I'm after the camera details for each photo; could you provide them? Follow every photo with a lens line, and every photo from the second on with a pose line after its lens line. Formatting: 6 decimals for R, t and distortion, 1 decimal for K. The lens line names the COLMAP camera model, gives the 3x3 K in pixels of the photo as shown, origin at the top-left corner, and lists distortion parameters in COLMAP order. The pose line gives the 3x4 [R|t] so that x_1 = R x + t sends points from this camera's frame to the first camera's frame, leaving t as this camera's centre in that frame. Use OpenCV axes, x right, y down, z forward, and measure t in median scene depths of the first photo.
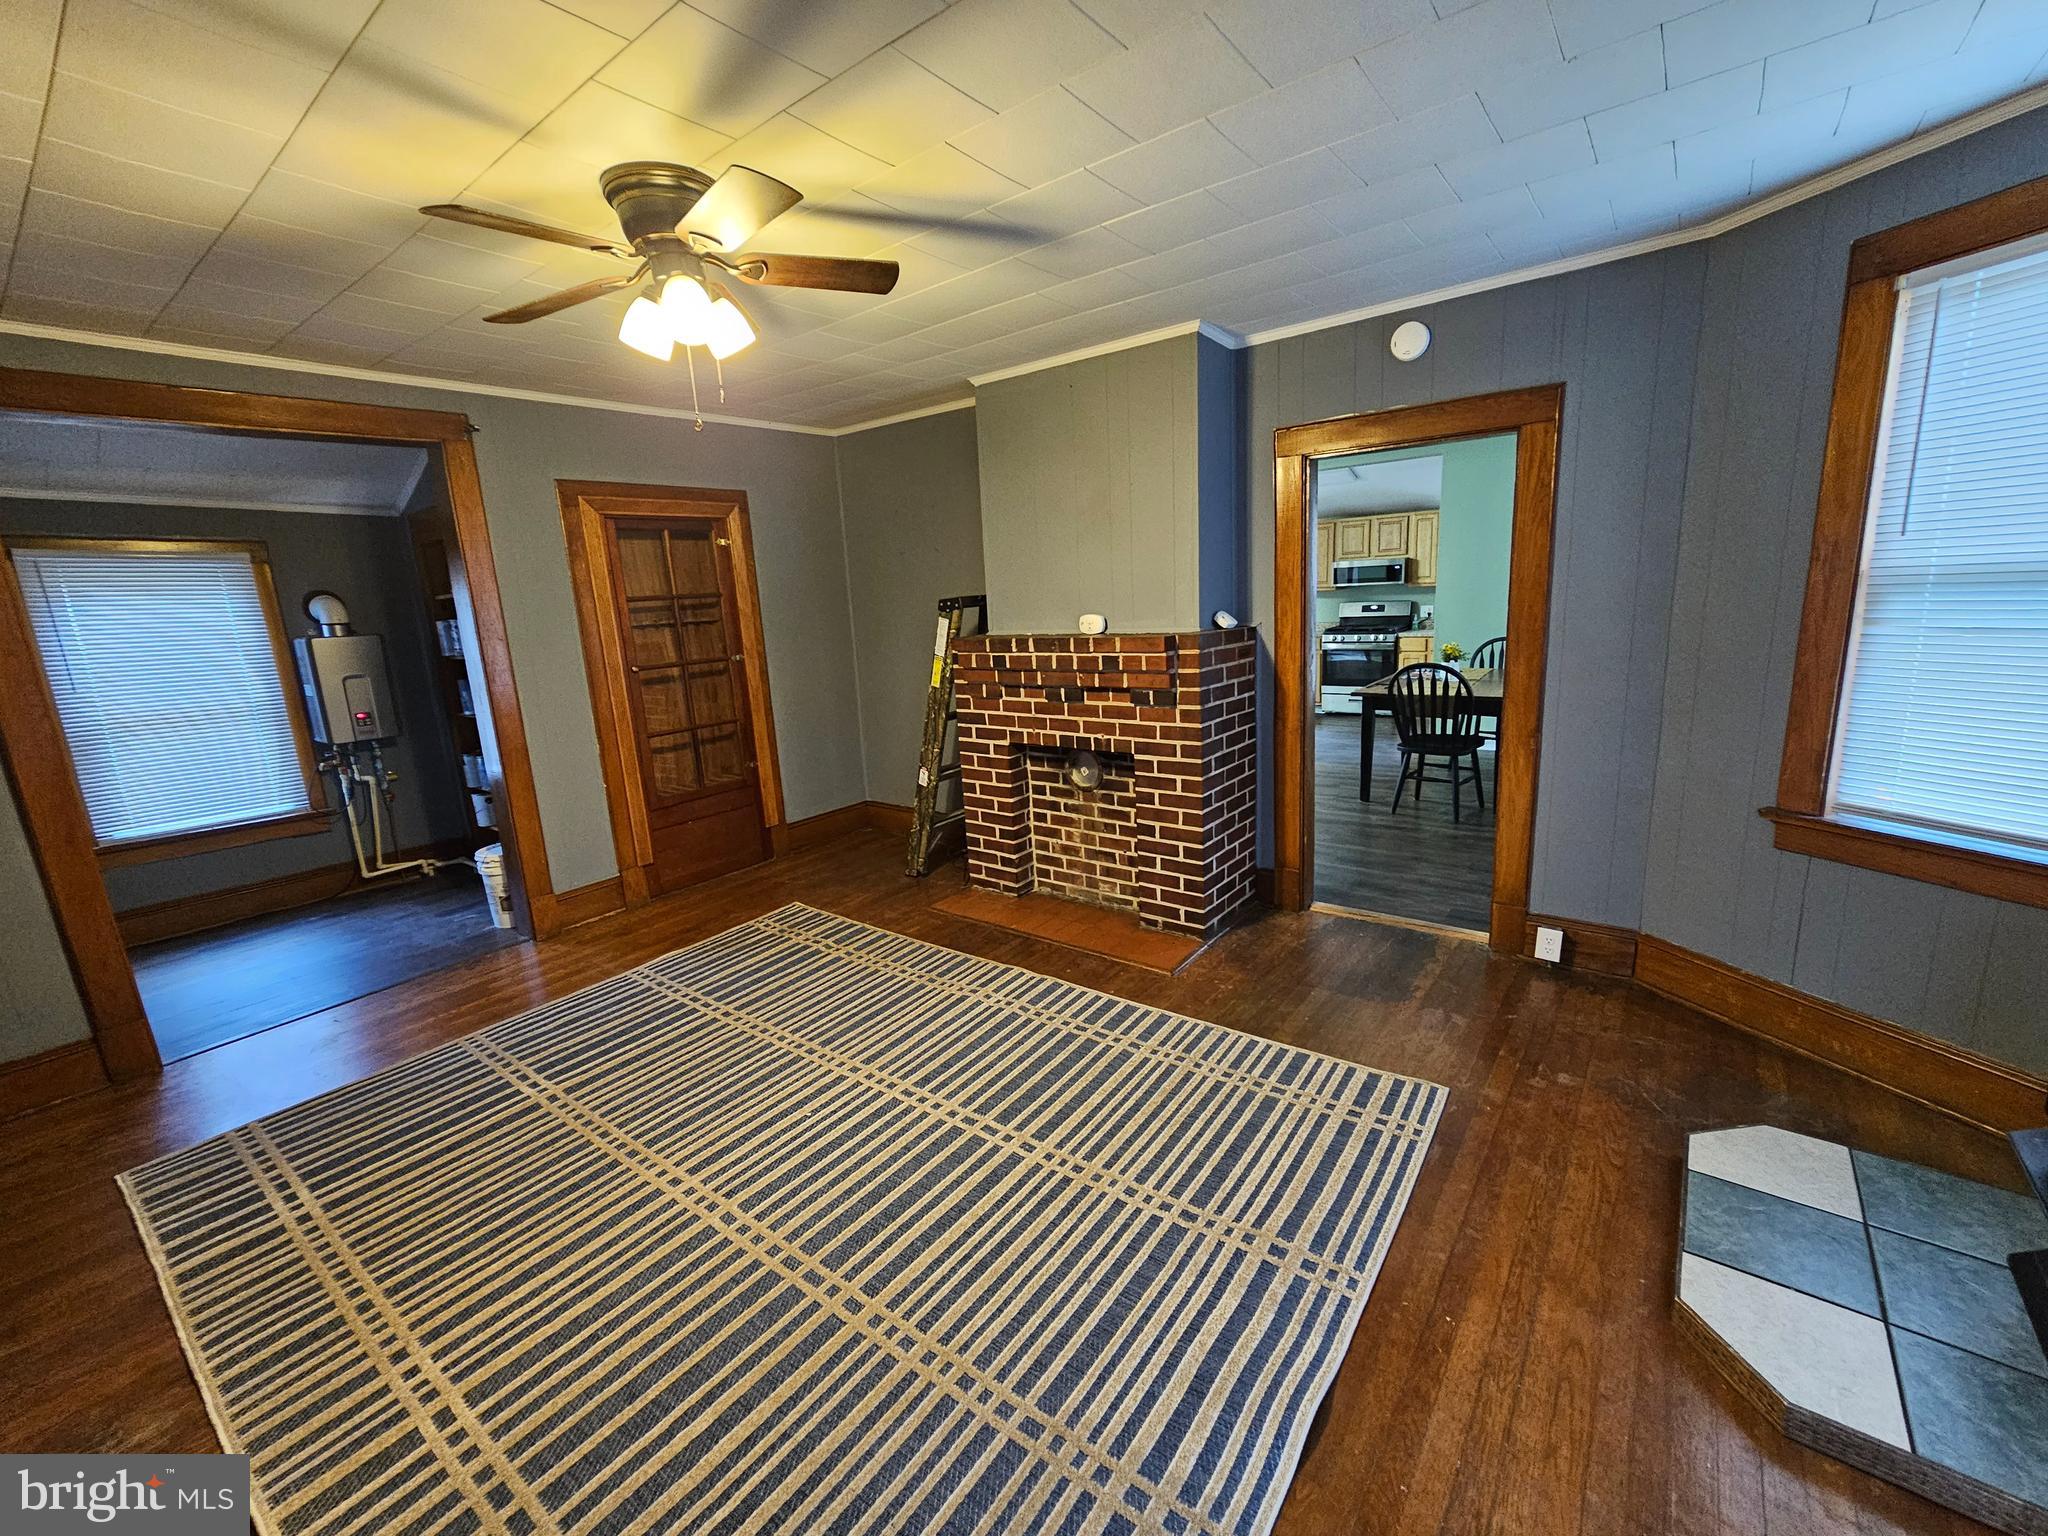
lens RADIAL K [[840.2, 0, 1029.2], [0, 840.2, 767.7], [0, 0, 1]] dist [-0.000748, 0.000482]
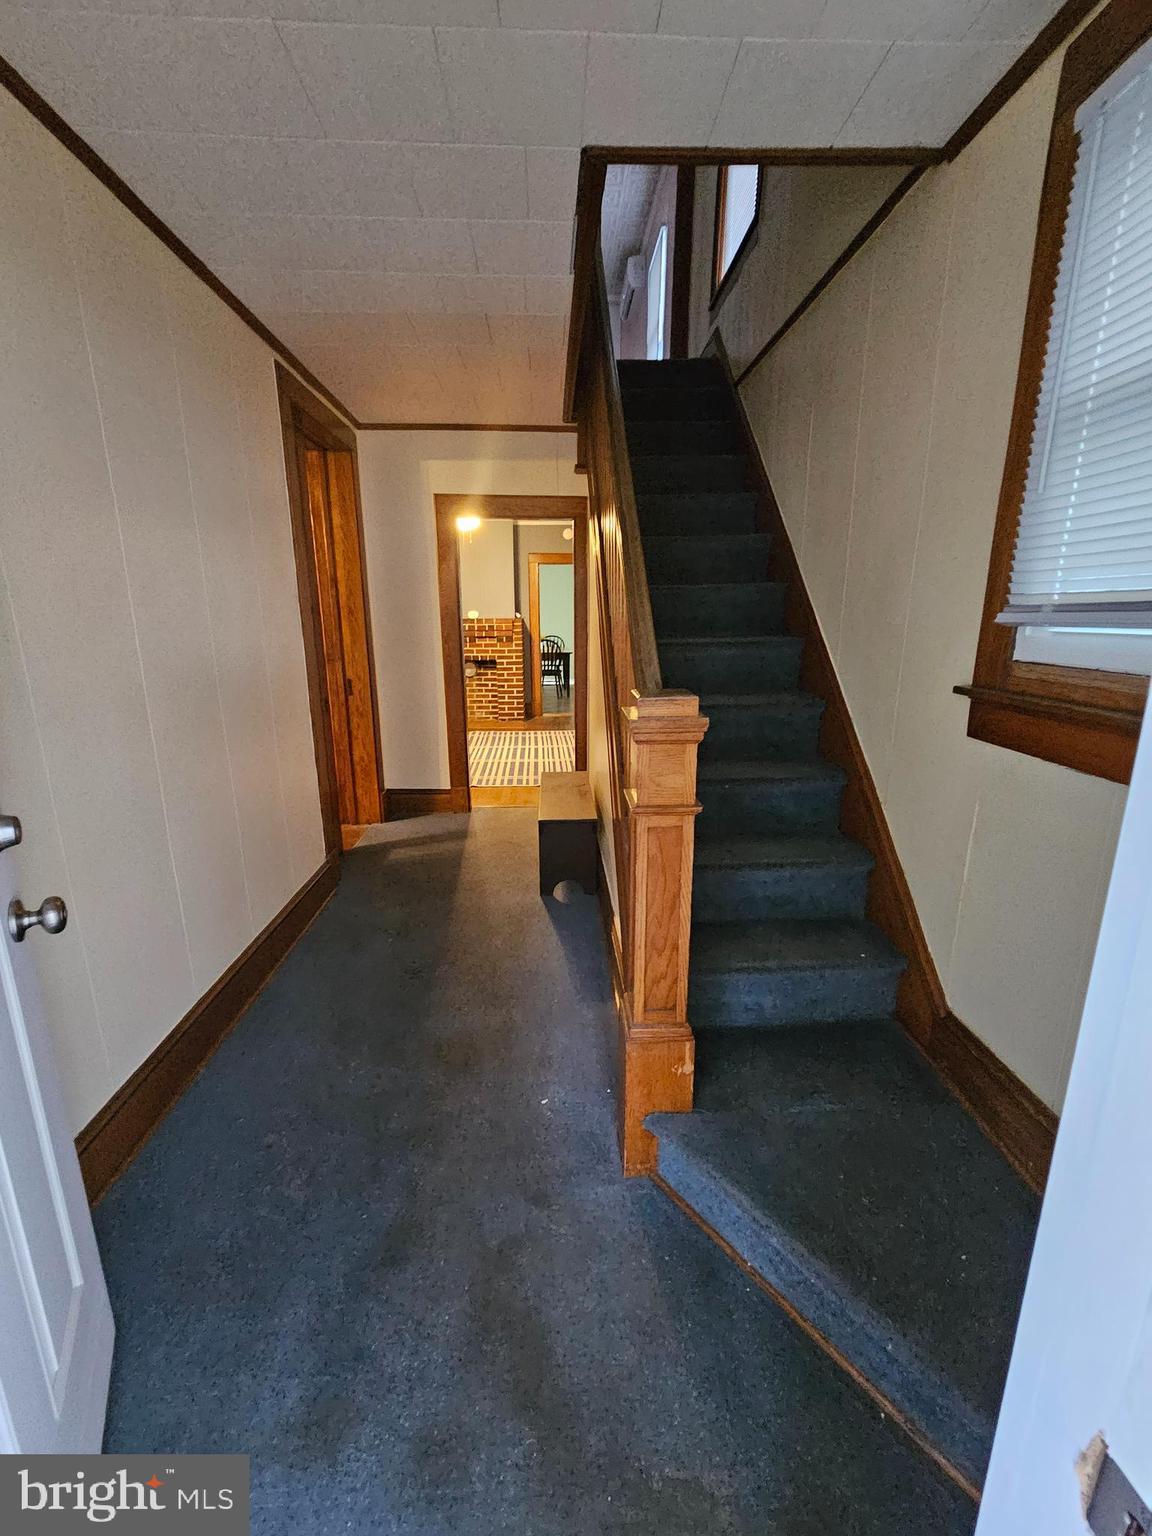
lens RADIAL K [[630.1, 0, 576.5], [0, 630.1, 773.3], [0, 0, 1]] dist [-0.000748, 0.000482]
pose [[0.760468, -0.105798, 0.640699, -1.108209], [0.095624, 0.994128, 0.050660, 0.291413], [-0.642296, 0.022741, 0.766119, -0.844538]]
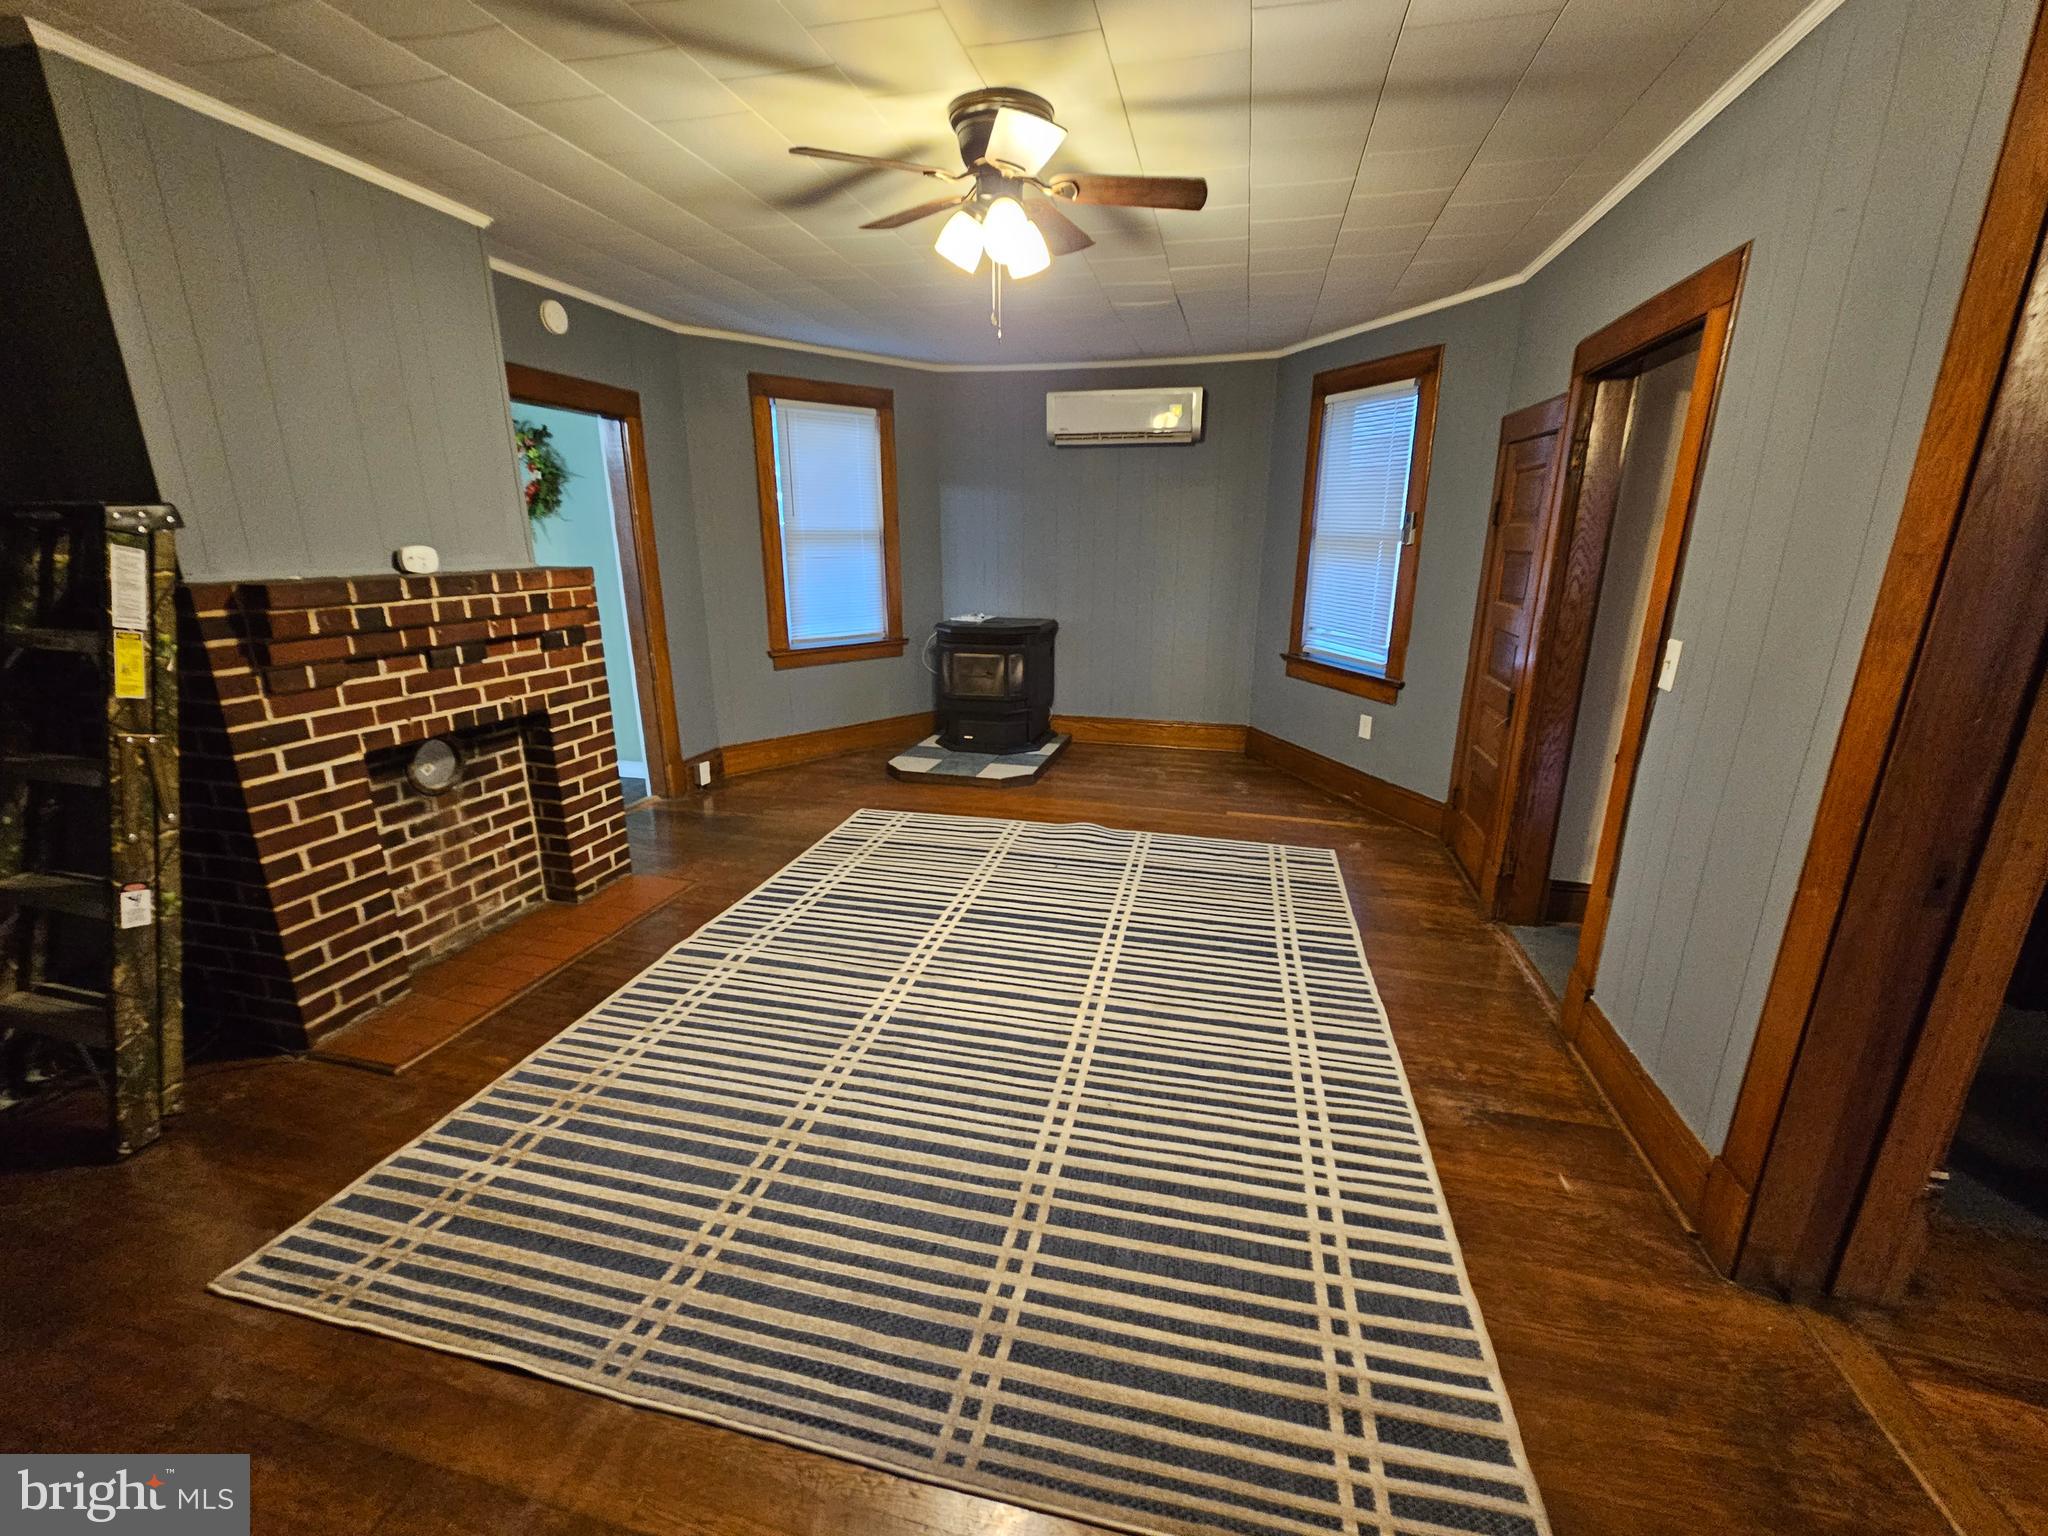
lens RADIAL K [[840.2, 0, 1029.2], [0, 840.2, 767.7], [0, 0, 1]] dist [-0.000748, 0.000482]
pose [[-0.401514, -0.196736, 0.894473, -0.866146], [0.205794, 0.932299, 0.297434, -0.115761], [-0.892432, 0.303501, -0.333844, 0.865252]]
